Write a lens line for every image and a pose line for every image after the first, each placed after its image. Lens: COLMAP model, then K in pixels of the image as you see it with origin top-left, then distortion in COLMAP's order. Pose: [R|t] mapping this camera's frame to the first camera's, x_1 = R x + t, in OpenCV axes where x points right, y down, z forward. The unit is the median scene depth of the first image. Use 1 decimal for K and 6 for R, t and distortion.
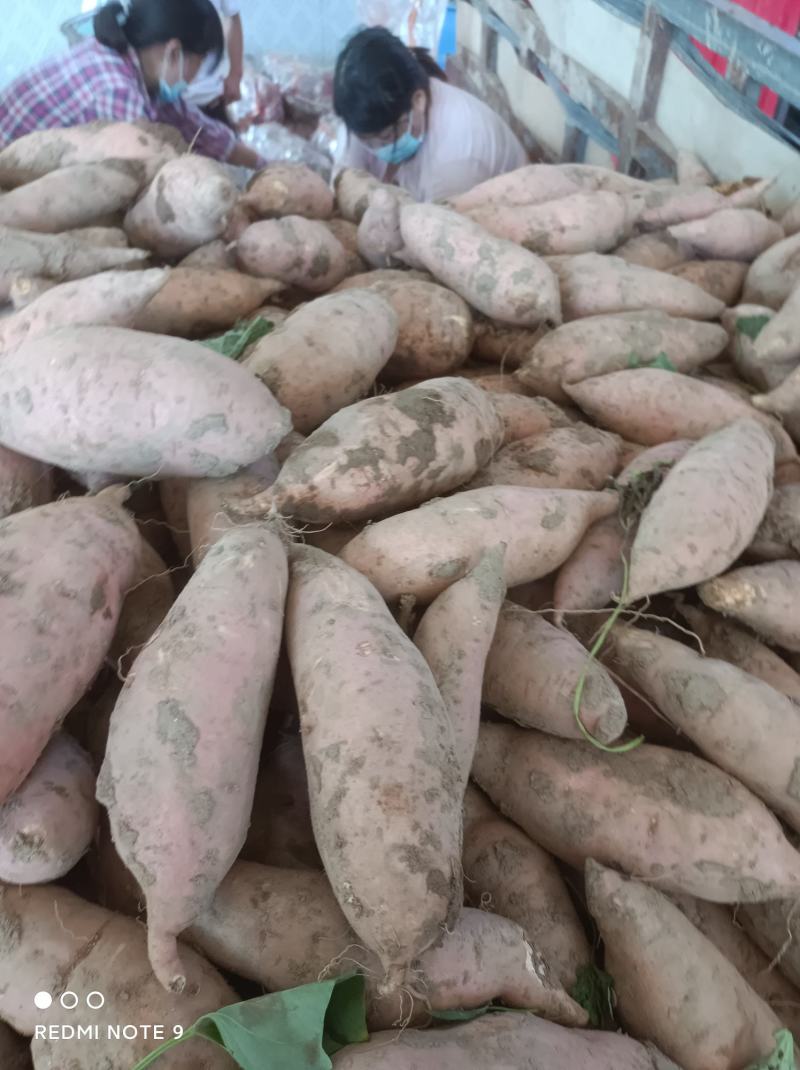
lens RADIAL K [[793.9, 0, 396.3], [0, 793.9, 536.0], [0, 0, 1]] dist [-0.004540, -0.019233]
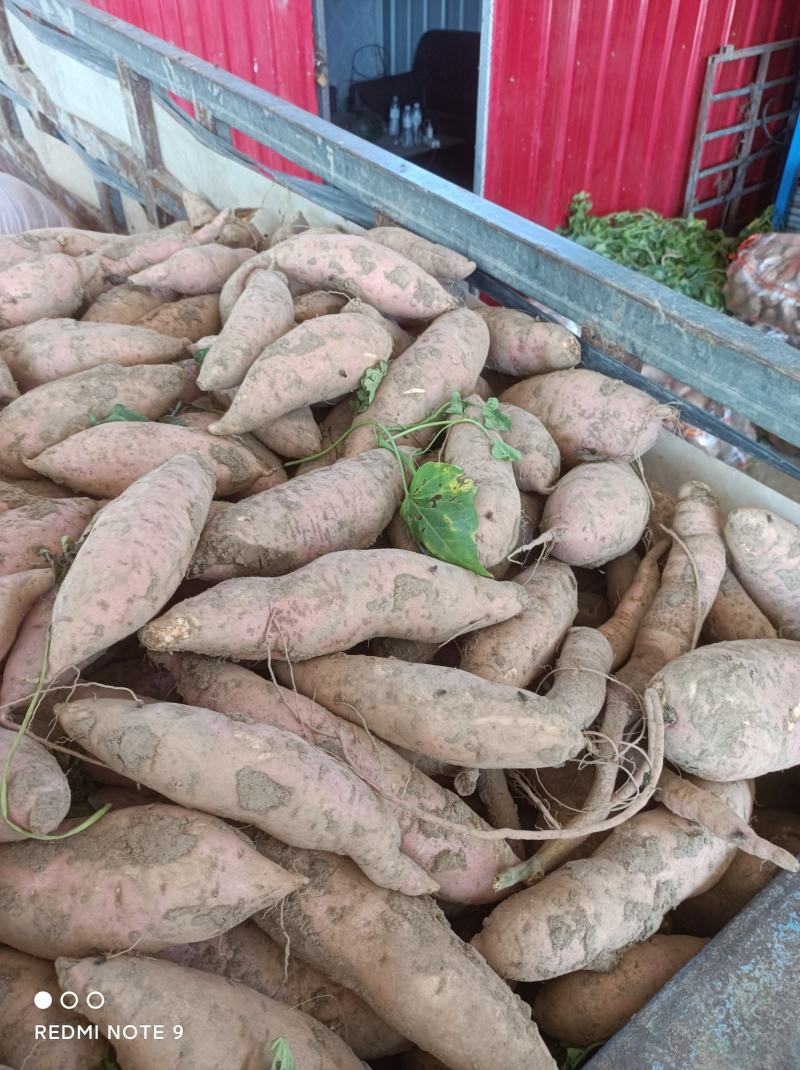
lens RADIAL K [[793.9, 0, 396.3], [0, 793.9, 536.0], [0, 0, 1]] dist [-0.004540, -0.019233]
pose [[0.894234, -0.294647, 0.336941, 0.274378], [0.308758, 0.951062, 0.012245, 0.024290], [-0.324060, 0.093083, 0.941446, -0.044080]]
